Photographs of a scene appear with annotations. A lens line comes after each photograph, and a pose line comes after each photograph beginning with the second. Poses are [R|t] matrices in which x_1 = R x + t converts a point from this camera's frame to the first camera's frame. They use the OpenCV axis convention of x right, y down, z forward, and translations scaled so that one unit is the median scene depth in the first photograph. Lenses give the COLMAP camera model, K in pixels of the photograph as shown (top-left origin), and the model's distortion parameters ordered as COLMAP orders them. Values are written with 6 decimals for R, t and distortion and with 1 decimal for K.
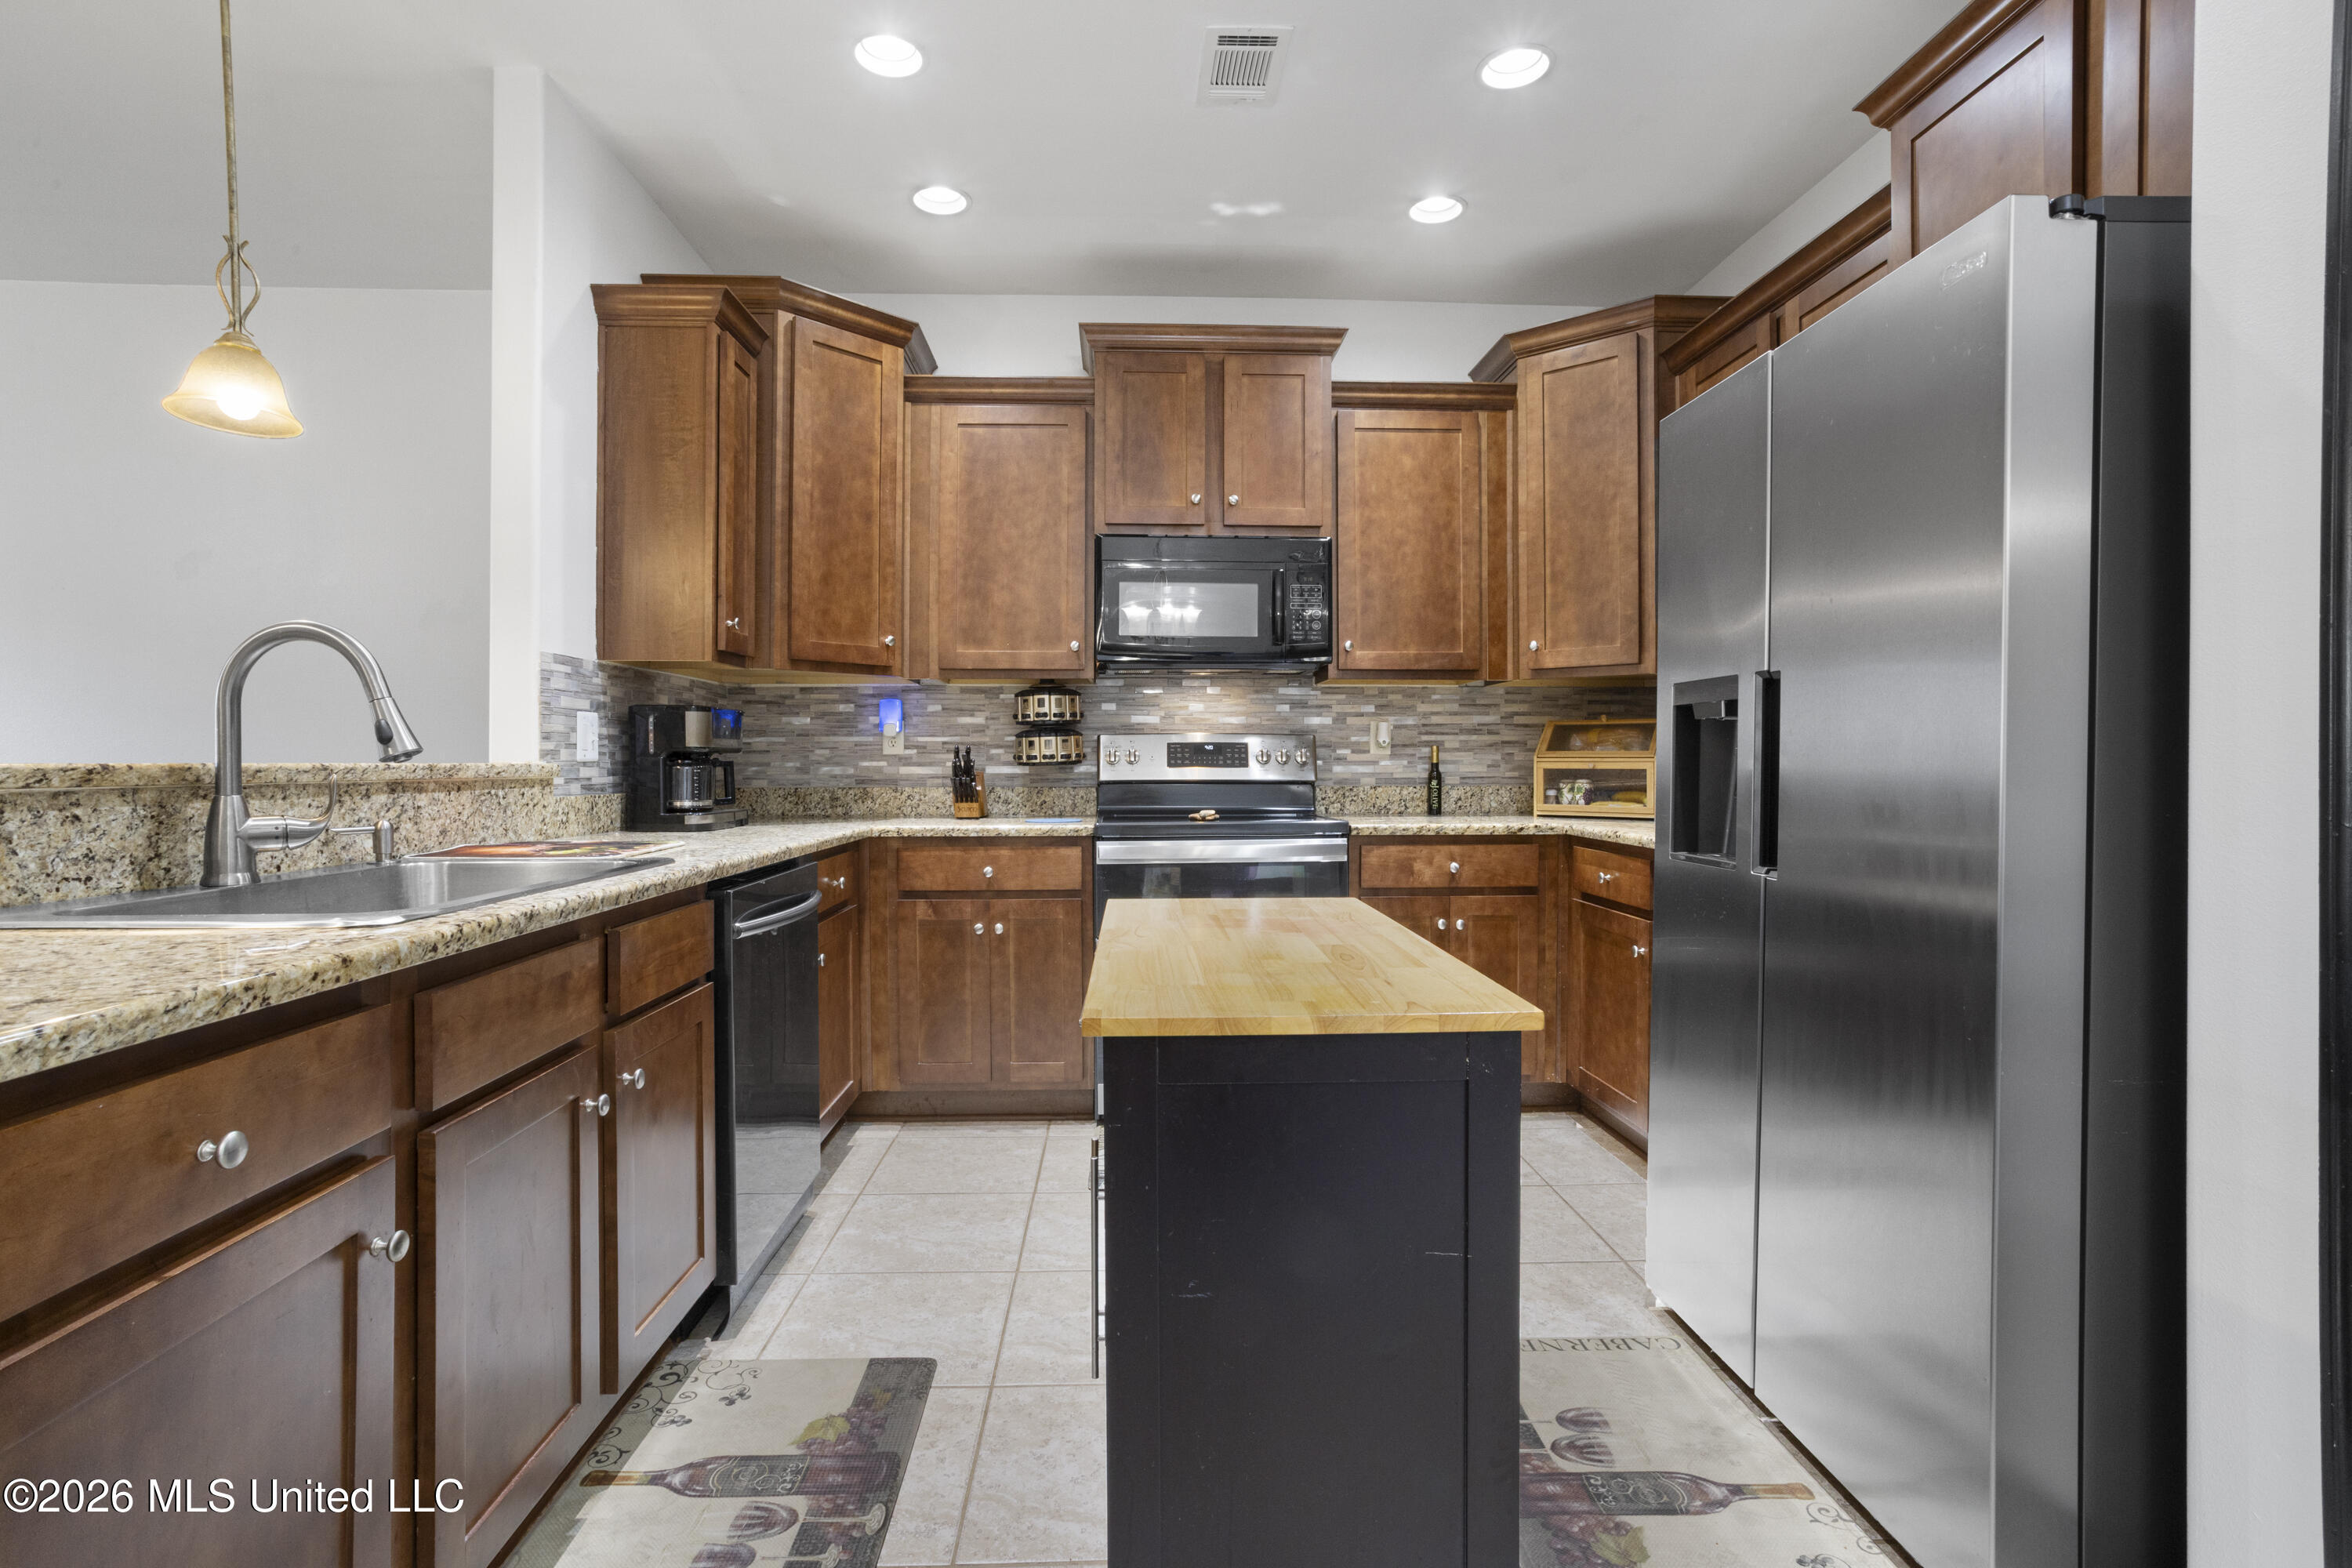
lens RADIAL K [[1128.6, 0, 1169.3], [0, 1128.6, 769.8], [0, 0, 1]] dist [-0.057613, 0.035267]
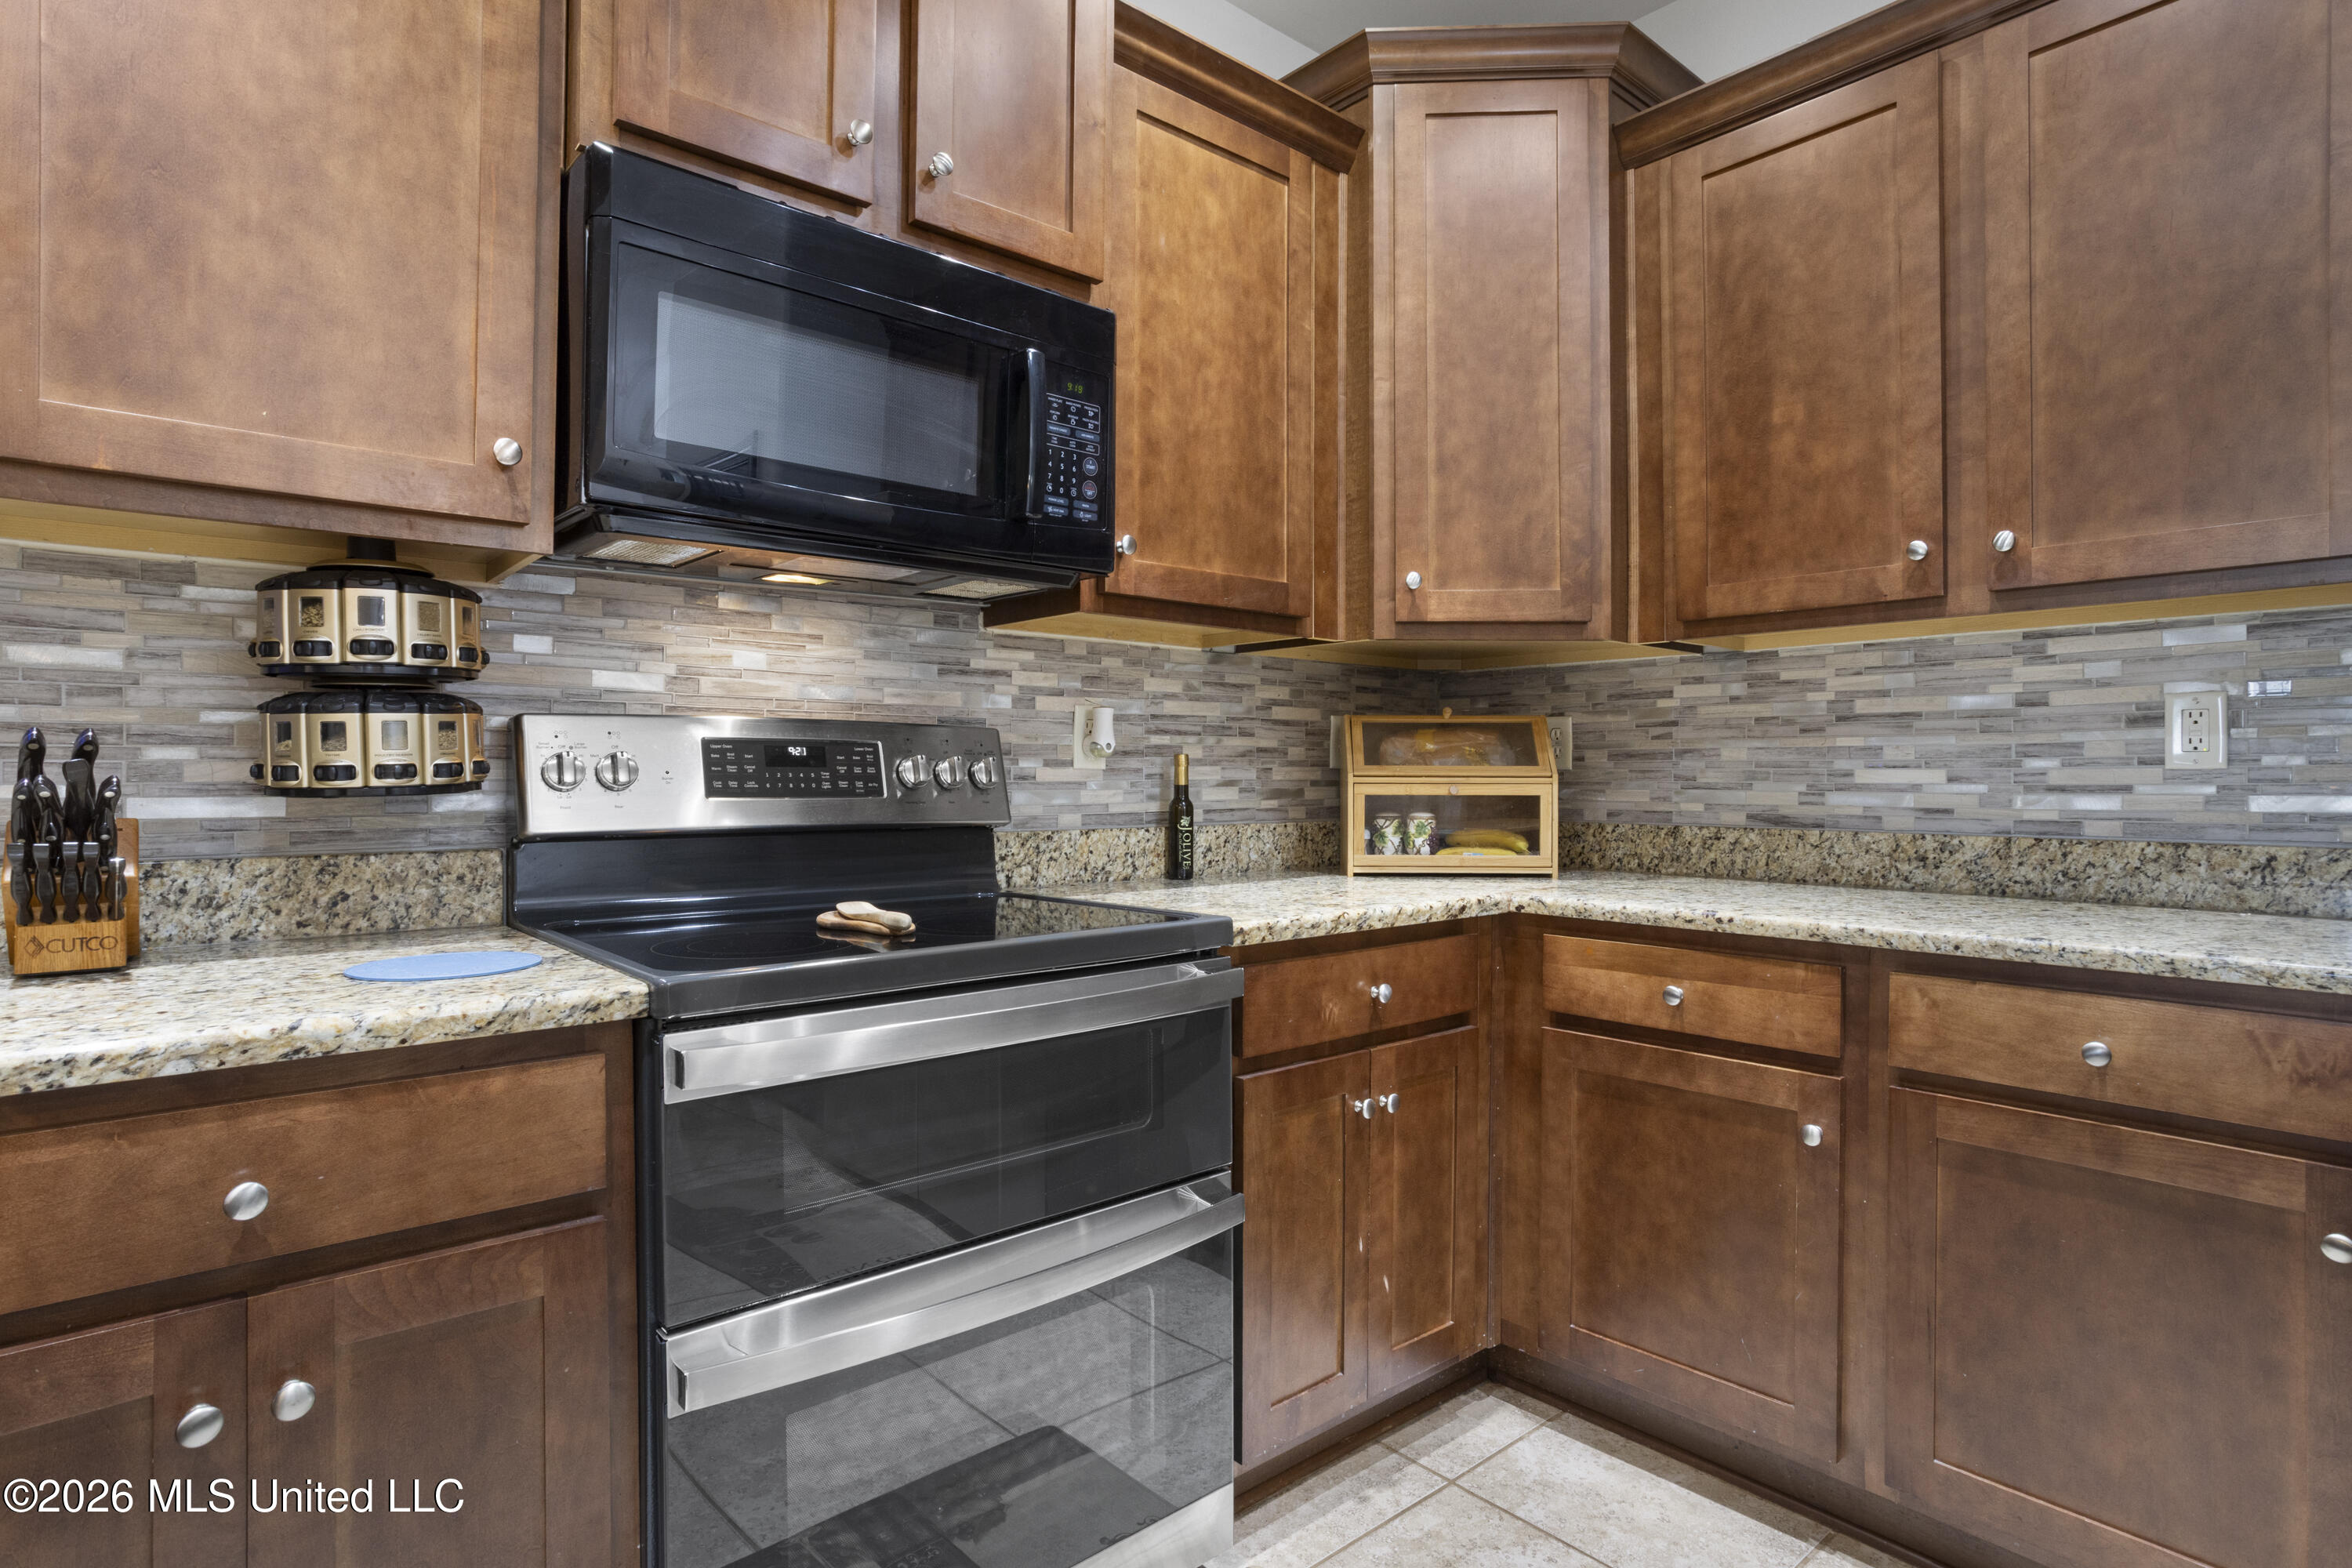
lens RADIAL K [[1210.7, 0, 1176.2], [0, 1210.7, 773.3], [0, 0, 1]] dist [-0.055654, 0.031649]
pose [[0.785589, 0.004114, 0.618735, -0.160578], [0.002421, 0.999950, -0.009723, -0.007488], [-0.618744, 0.009136, 0.785539, 0.639456]]
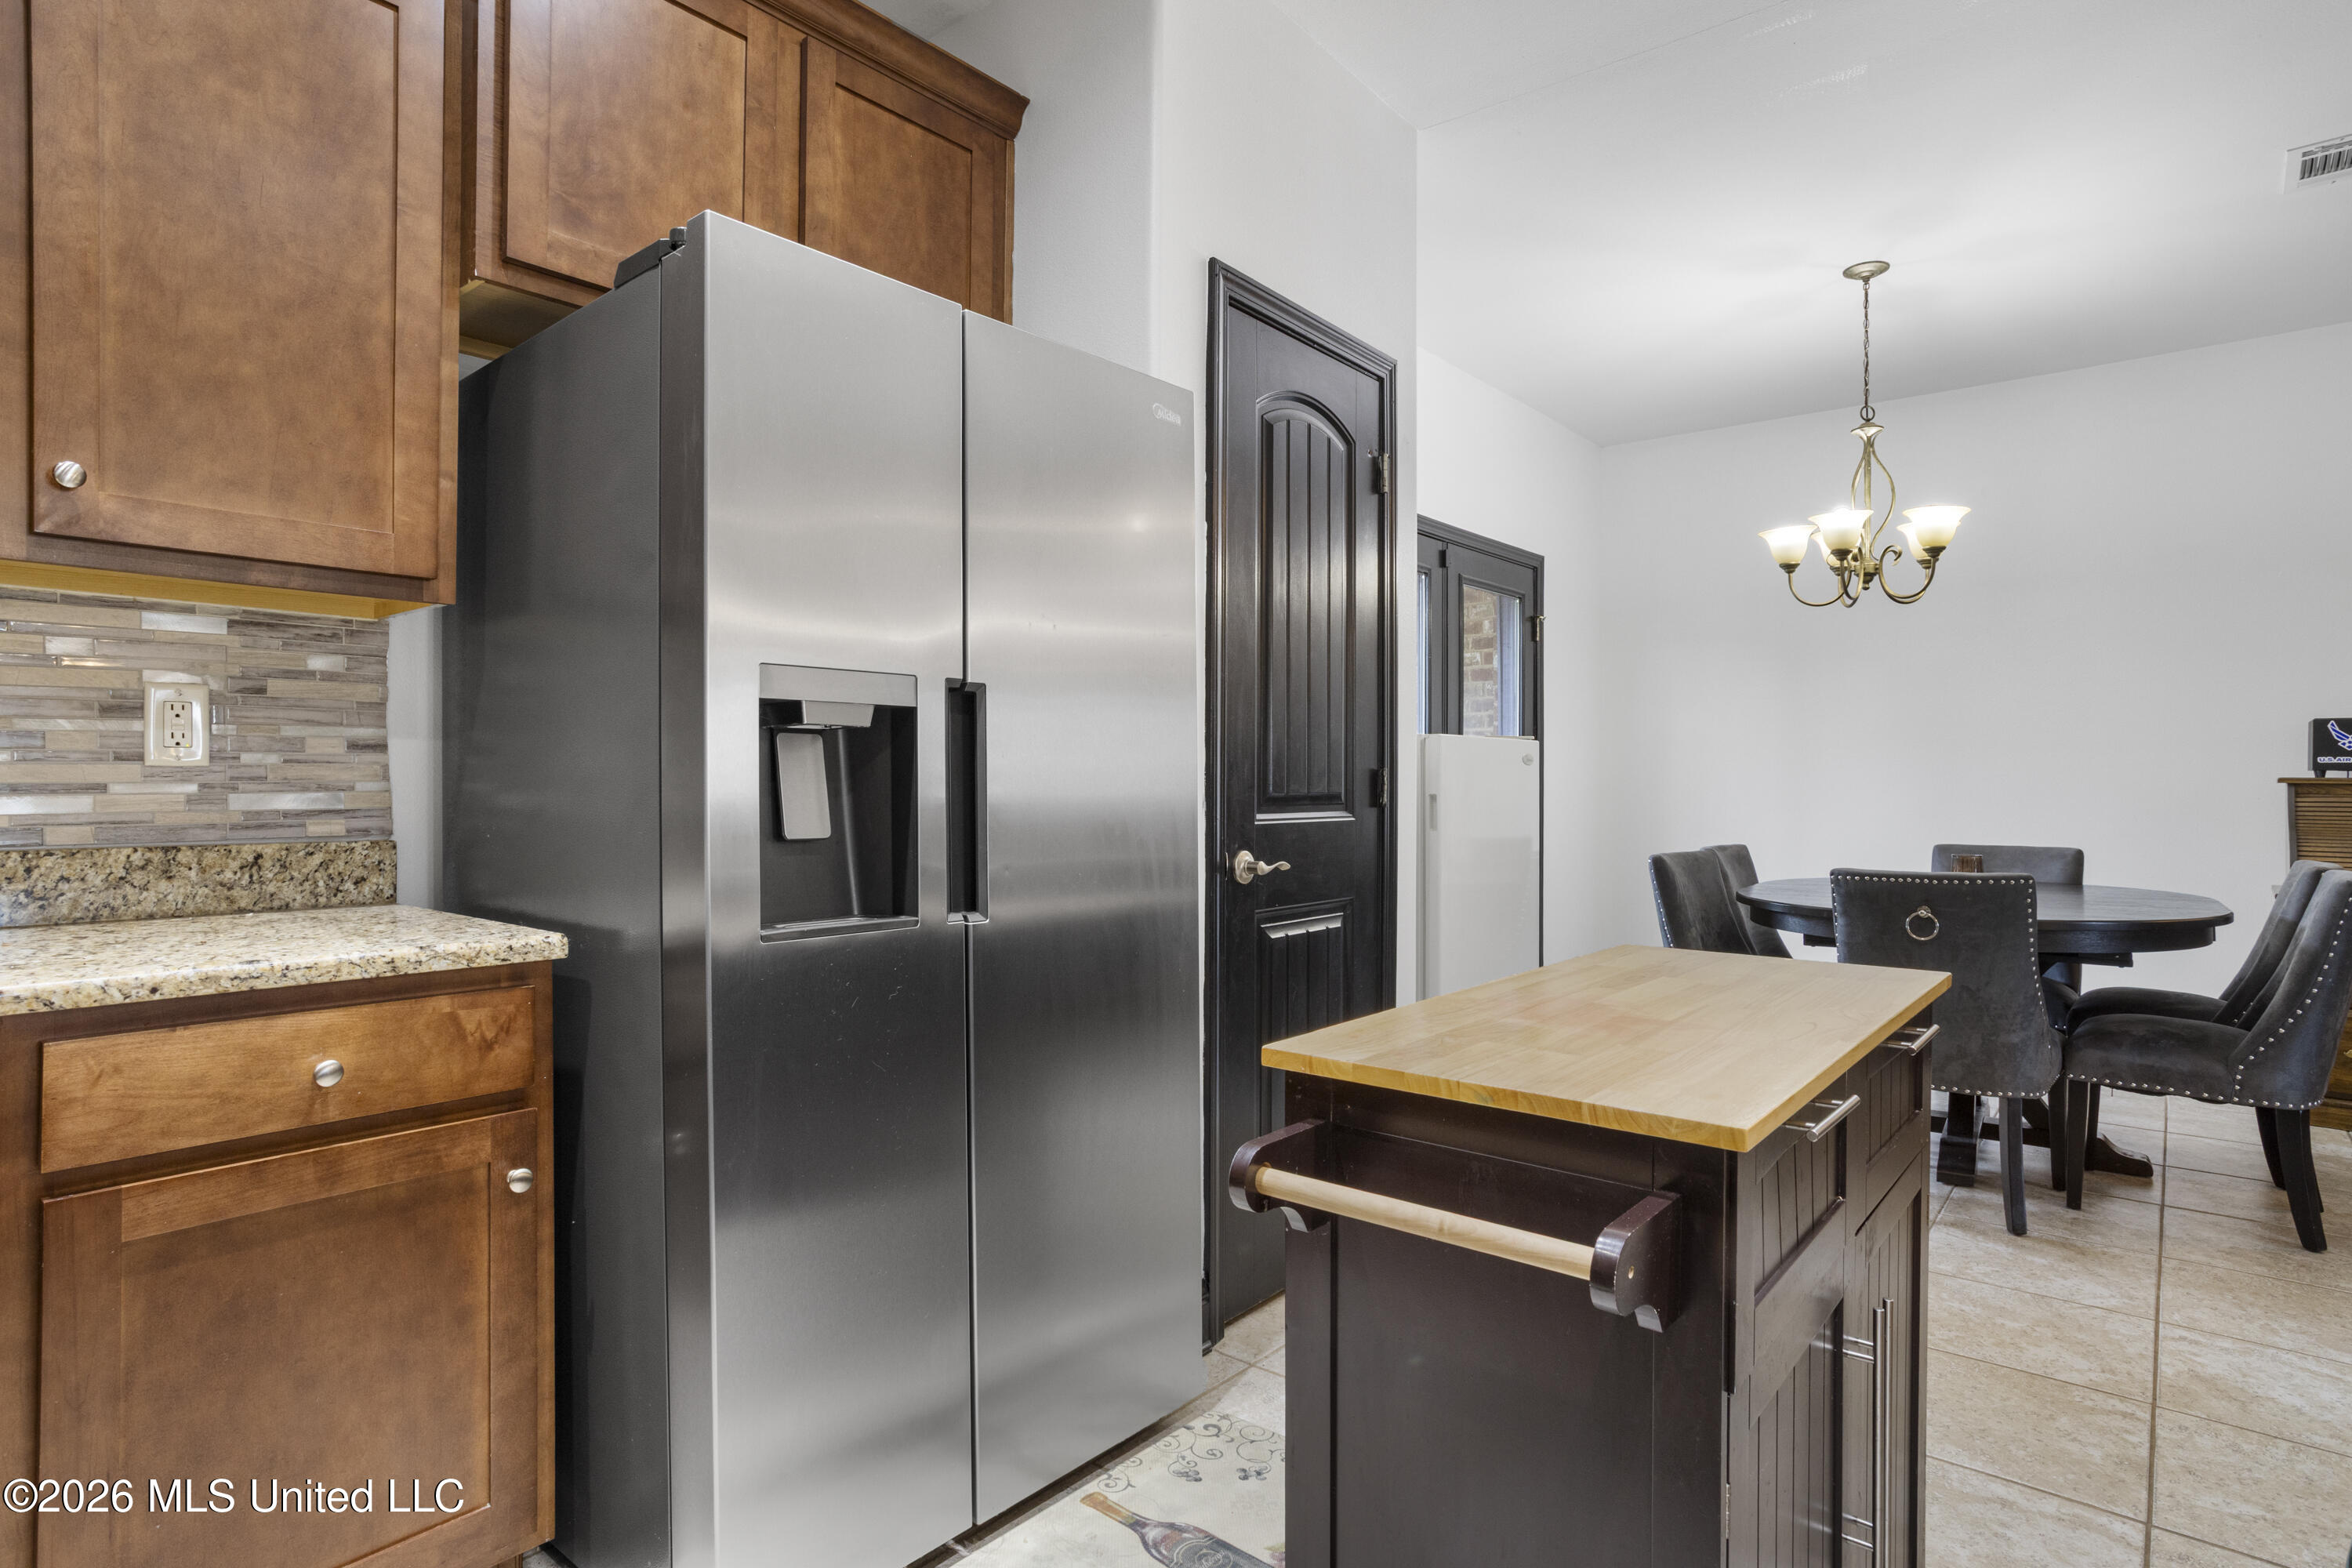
lens RADIAL K [[1240.2, 0, 1175.1], [0, 1240.2, 782.2], [0, 0, 1]] dist [-0.051057, 0.034768]
pose [[-0.744180, -0.002506, 0.667974, -0.118878], [0.001669, 0.999983, 0.005611, -0.008921], [-0.667977, 0.005291, -0.744163, 0.883433]]
